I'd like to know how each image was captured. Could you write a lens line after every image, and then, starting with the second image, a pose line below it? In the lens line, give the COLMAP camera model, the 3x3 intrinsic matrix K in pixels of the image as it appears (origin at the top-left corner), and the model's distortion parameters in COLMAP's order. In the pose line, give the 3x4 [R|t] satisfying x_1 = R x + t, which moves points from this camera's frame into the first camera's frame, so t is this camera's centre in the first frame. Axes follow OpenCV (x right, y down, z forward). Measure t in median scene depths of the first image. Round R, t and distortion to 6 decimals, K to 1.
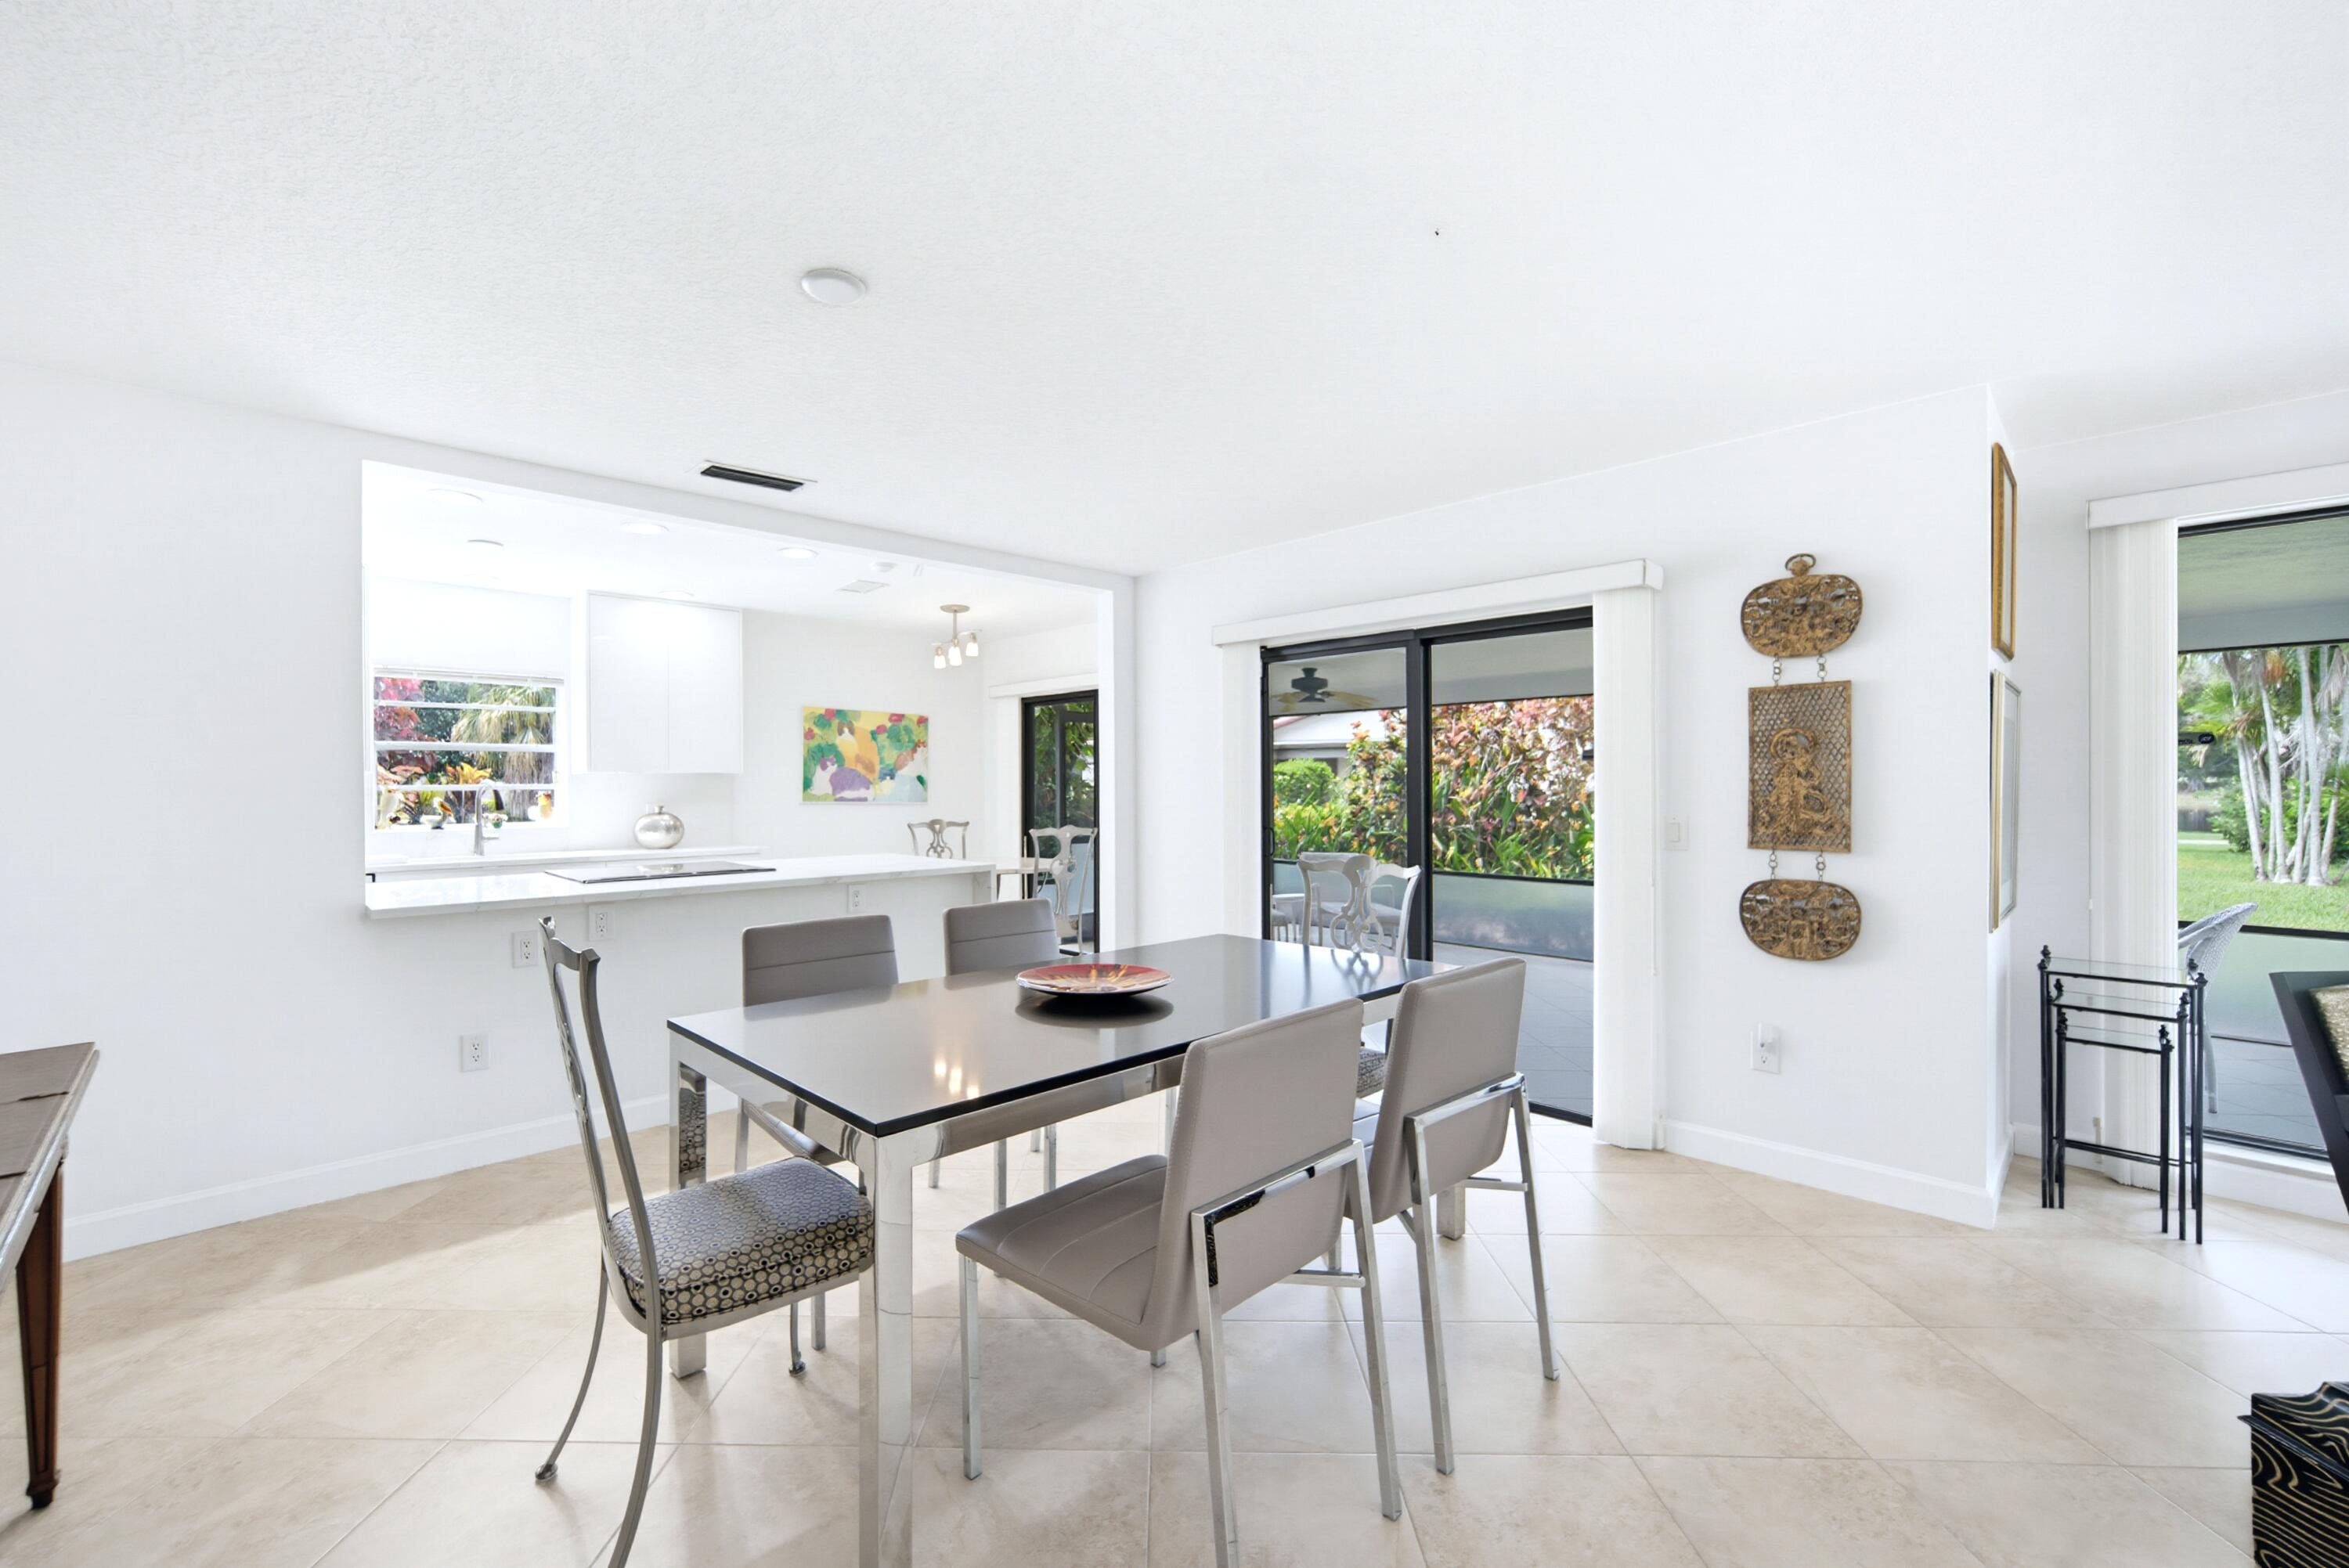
lens RADIAL K [[966.8, 0, 1178.0], [0, 966.8, 793.1], [0, 0, 1]] dist [0.000087, -0.000233]
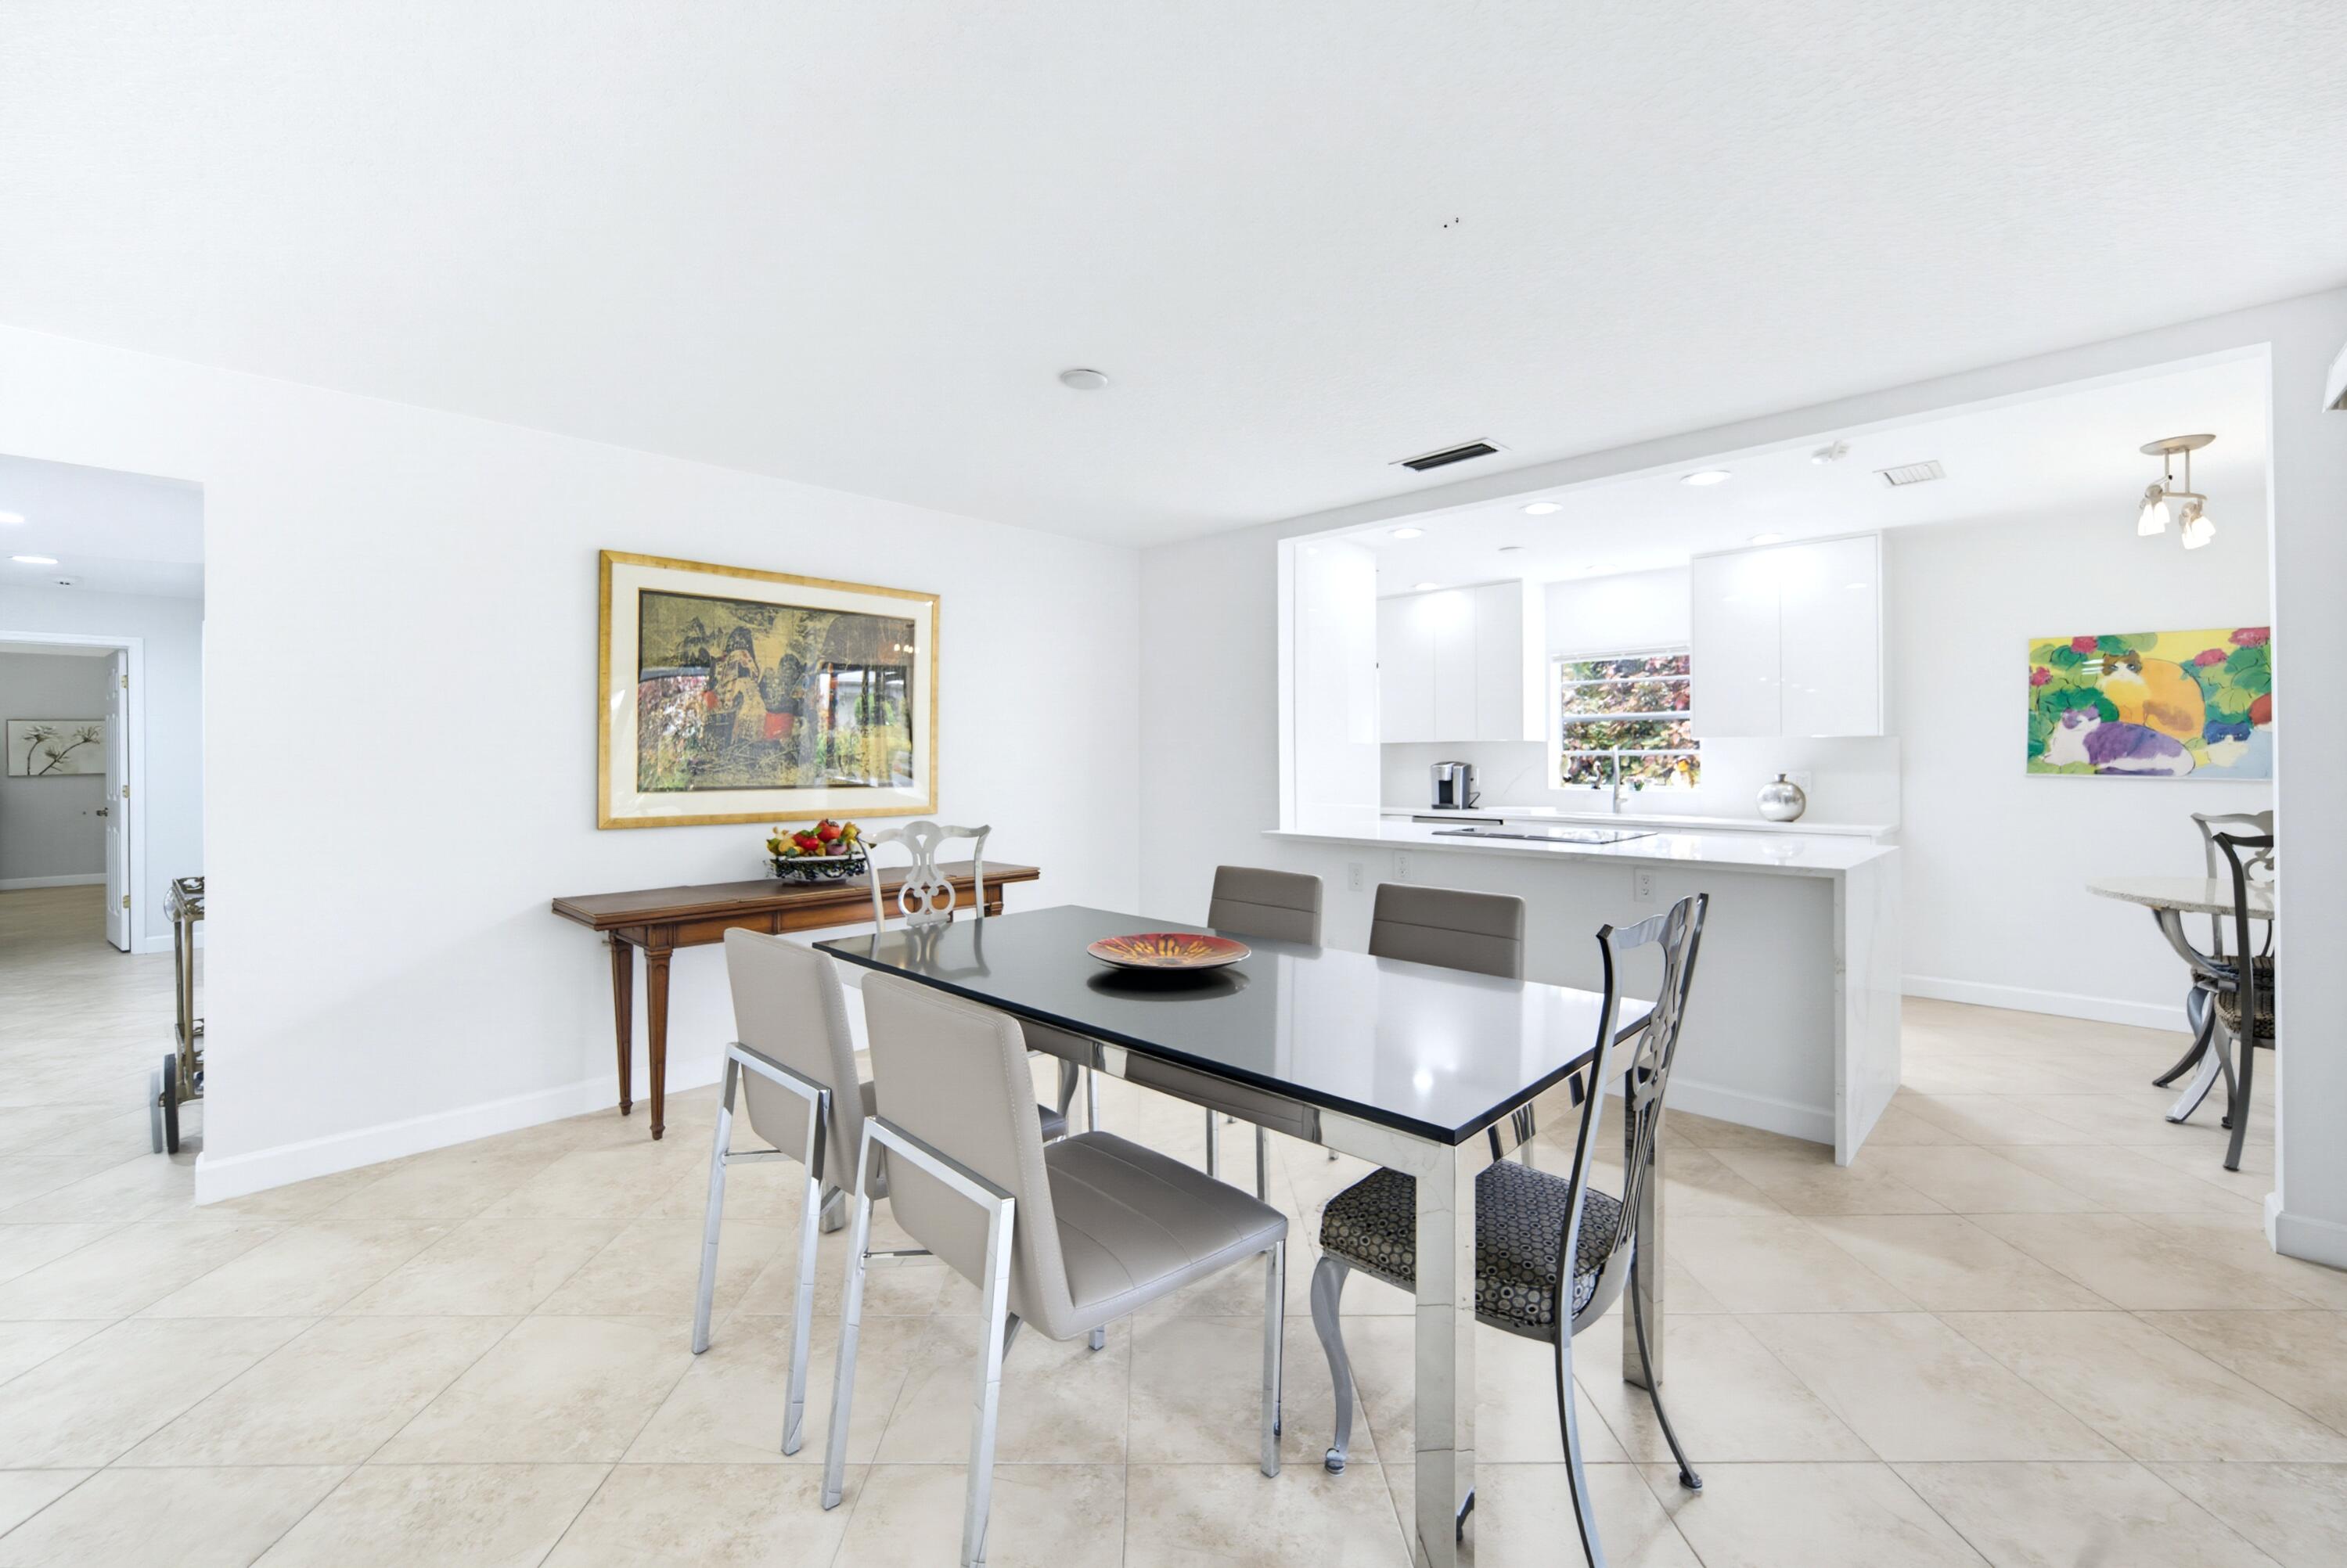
lens RADIAL K [[966.0, 0, 1164.2], [0, 966.0, 770.9], [0, 0, 1]] dist [0.000087, -0.000233]
pose [[0.020296, 0.021250, -0.999568, 0.305789], [-0.003489, 0.999770, 0.021184, -0.005595], [0.999788, 0.003058, 0.020366, 0.347401]]
